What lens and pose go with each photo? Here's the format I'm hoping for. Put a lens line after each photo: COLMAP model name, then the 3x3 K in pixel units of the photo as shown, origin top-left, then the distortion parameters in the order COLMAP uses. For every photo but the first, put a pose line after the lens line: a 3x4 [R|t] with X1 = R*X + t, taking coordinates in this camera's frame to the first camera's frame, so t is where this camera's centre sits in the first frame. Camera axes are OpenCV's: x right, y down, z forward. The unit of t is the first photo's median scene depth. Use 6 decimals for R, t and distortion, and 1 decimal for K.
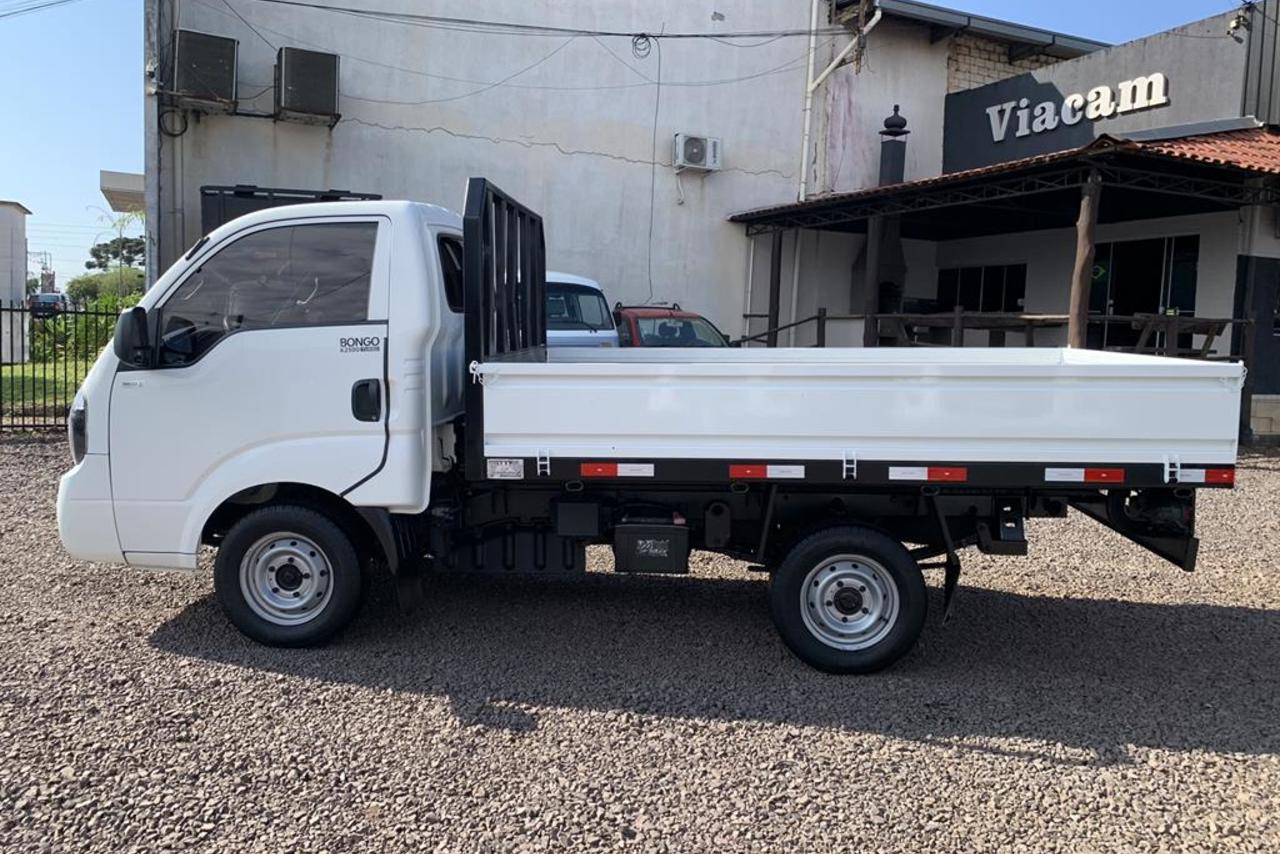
lens RADIAL K [[917.0, 0, 640.0], [0, 917.0, 427.0], [0, 0, 1]] dist [0.002535, -0.000978]
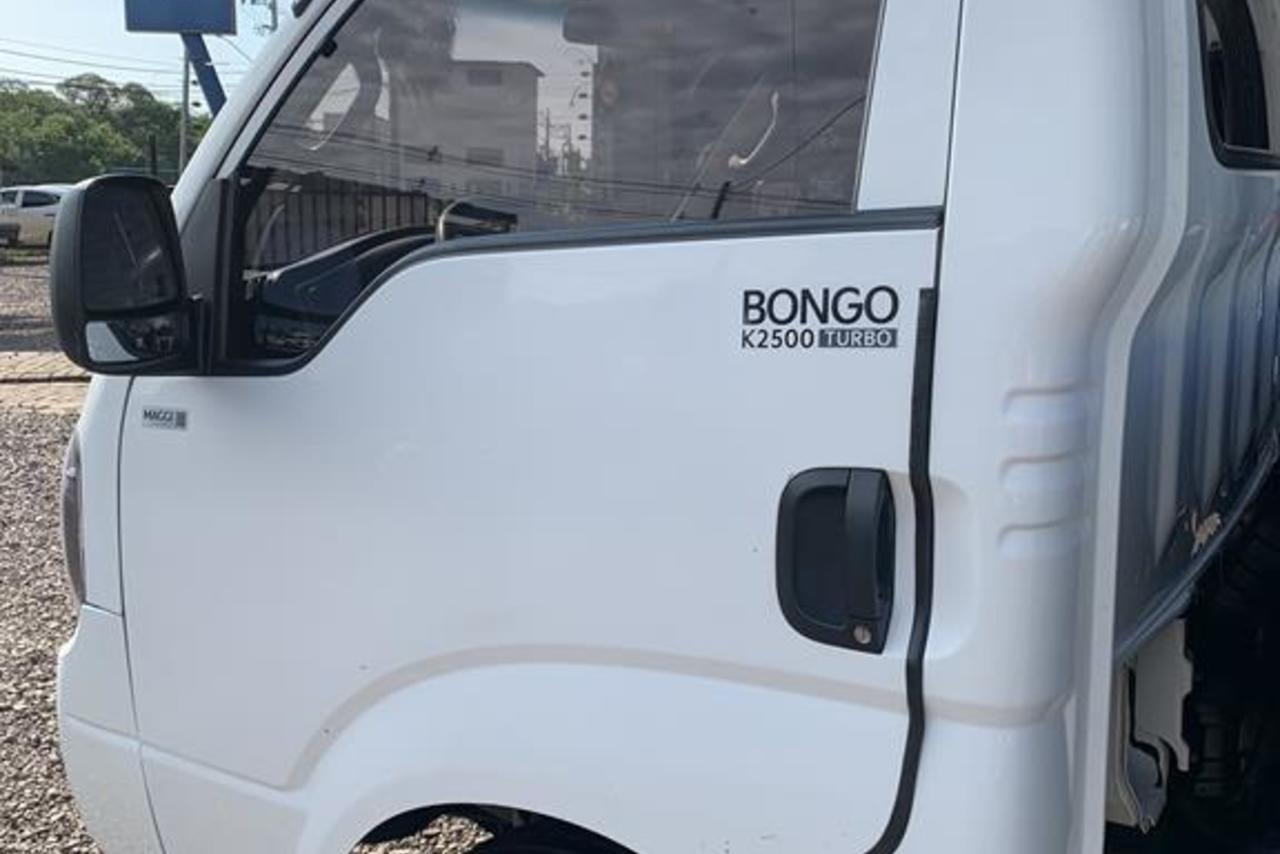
lens RADIAL K [[1424.5, 0, 640.0], [0, 1424.5, 427.0], [0, 0, 1]] dist [-0.006012, -0.017252]
pose [[0.882339, 0.057028, -0.467146, -0.174691], [-0.036852, 0.997955, 0.052222, -0.078727], [0.469169, -0.028862, 0.882637, 0.657428]]
